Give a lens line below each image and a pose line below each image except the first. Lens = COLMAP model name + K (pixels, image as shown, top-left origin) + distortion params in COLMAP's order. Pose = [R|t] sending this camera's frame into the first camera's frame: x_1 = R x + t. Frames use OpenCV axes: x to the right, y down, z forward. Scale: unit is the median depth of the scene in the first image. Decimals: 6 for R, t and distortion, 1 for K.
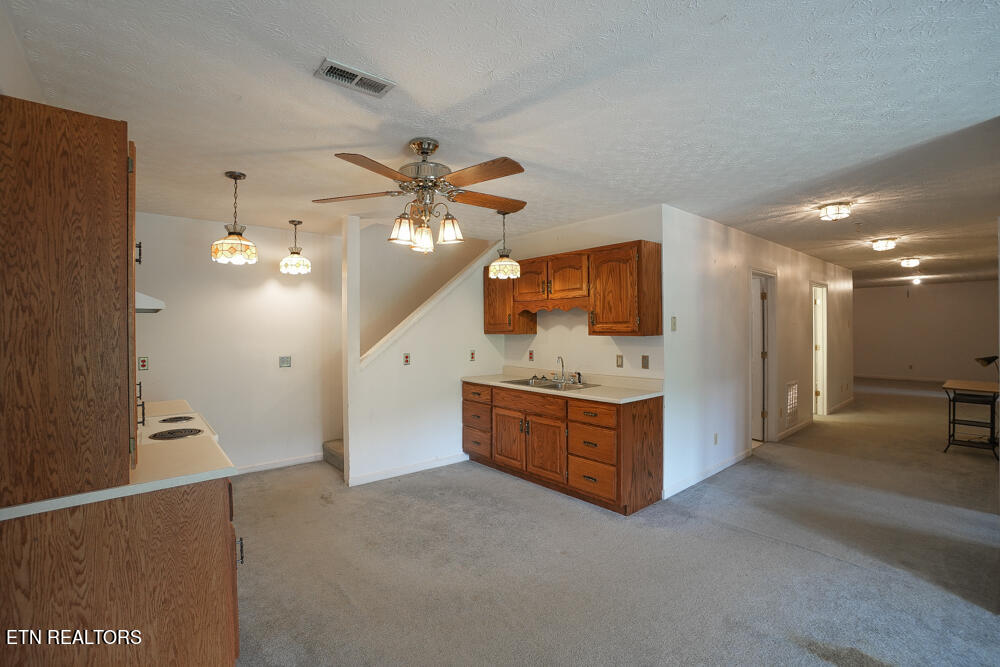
lens RADIAL K [[439.2, 0, 492.5], [0, 439.2, 331.7], [0, 0, 1]] dist [-0.063439, 0.022388]
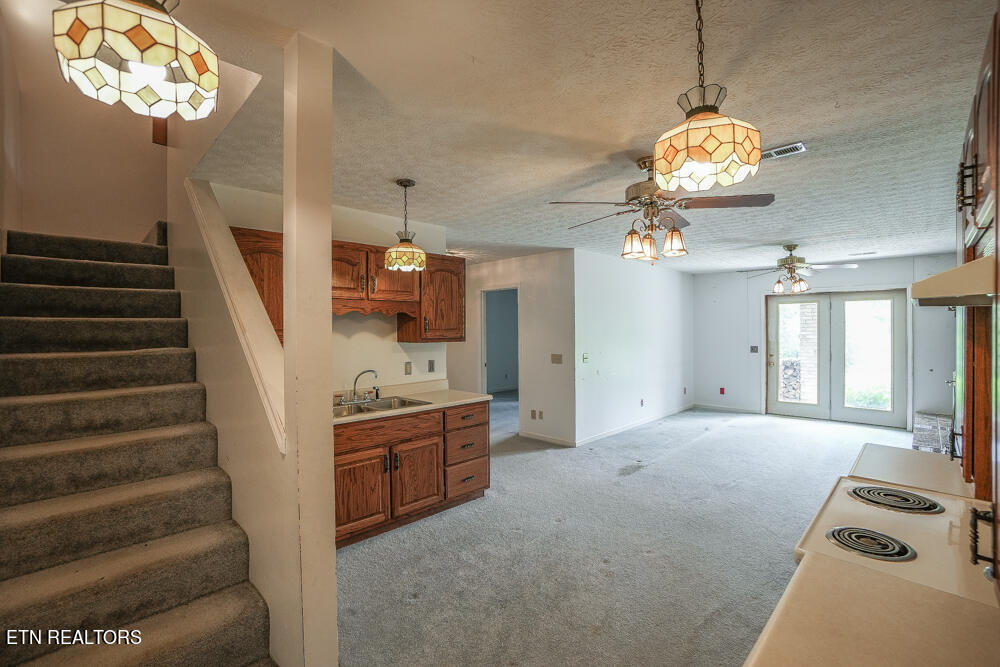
lens RADIAL K [[439.2, 0, 492.5], [0, 439.2, 331.7], [0, 0, 1]] dist [-0.063439, 0.022388]
pose [[-0.080572, 0.004907, 0.996737, -0.752606], [0.011531, 0.999926, -0.003991, -0.009723], [-0.996682, 0.011171, -0.080623, 0.934203]]
